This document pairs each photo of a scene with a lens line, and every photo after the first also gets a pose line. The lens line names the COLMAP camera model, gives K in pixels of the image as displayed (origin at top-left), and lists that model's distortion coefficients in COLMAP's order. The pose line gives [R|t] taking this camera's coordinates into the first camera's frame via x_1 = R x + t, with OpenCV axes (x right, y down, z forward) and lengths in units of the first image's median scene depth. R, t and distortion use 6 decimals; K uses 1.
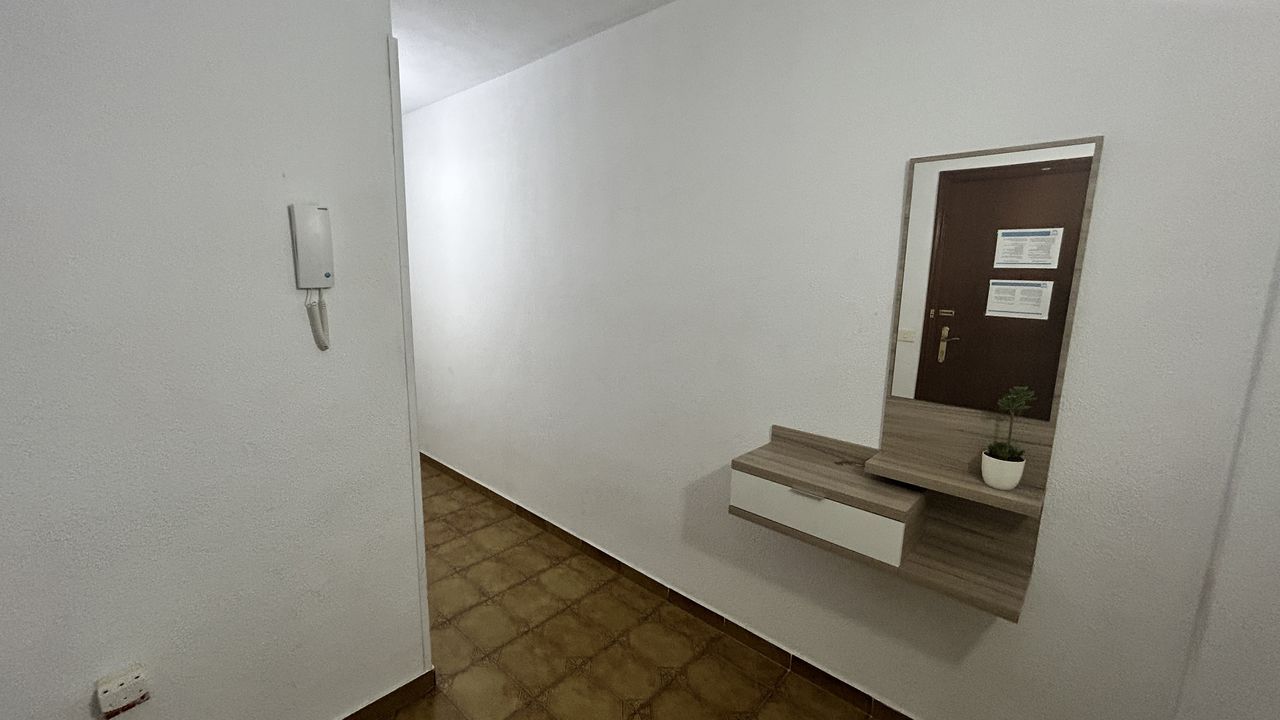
lens RADIAL K [[522.0, 0, 618.4], [0, 522.0, 350.0], [0, 0, 1]] dist [0.004664, 0.001015]
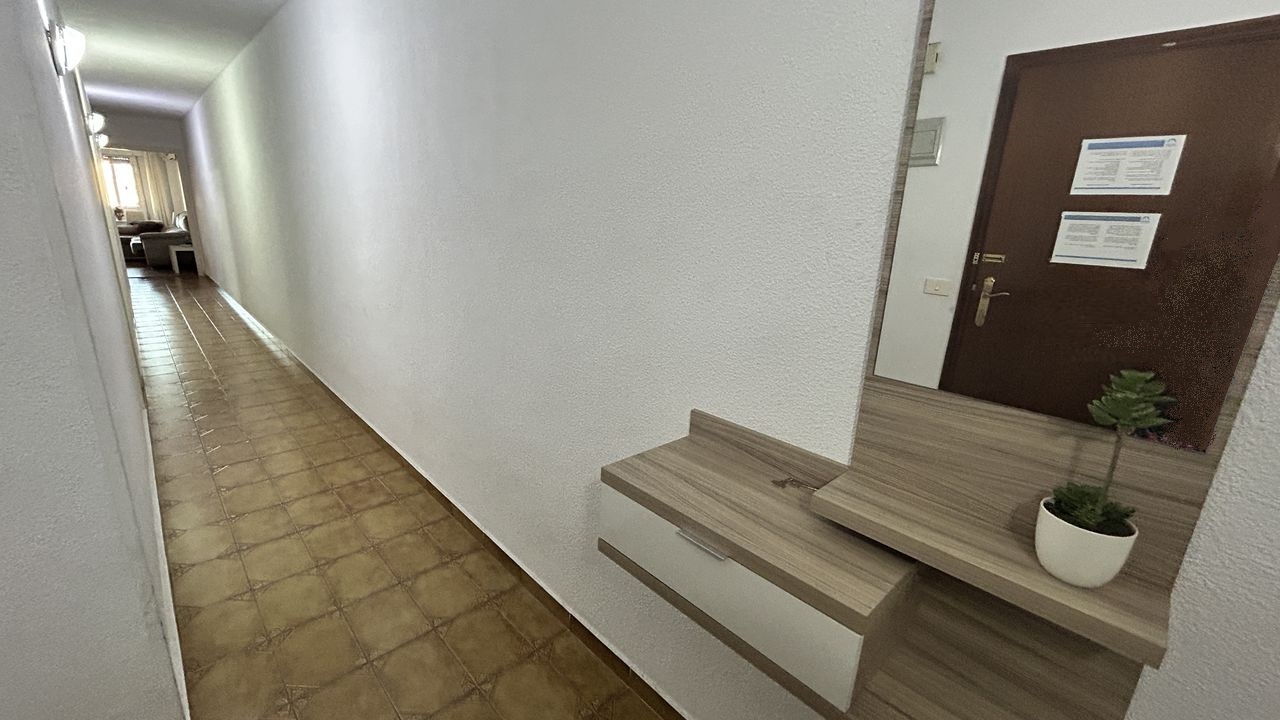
lens RADIAL K [[522.0, 0, 634.3], [0, 522.0, 356.5], [0, 0, 1]] dist [0.004664, 0.001015]
pose [[0.998392, 0.048792, -0.028851, 0.202486], [-0.045762, 0.994162, 0.097712, 0.019063], [0.033450, -0.096235, 0.994796, 0.320323]]
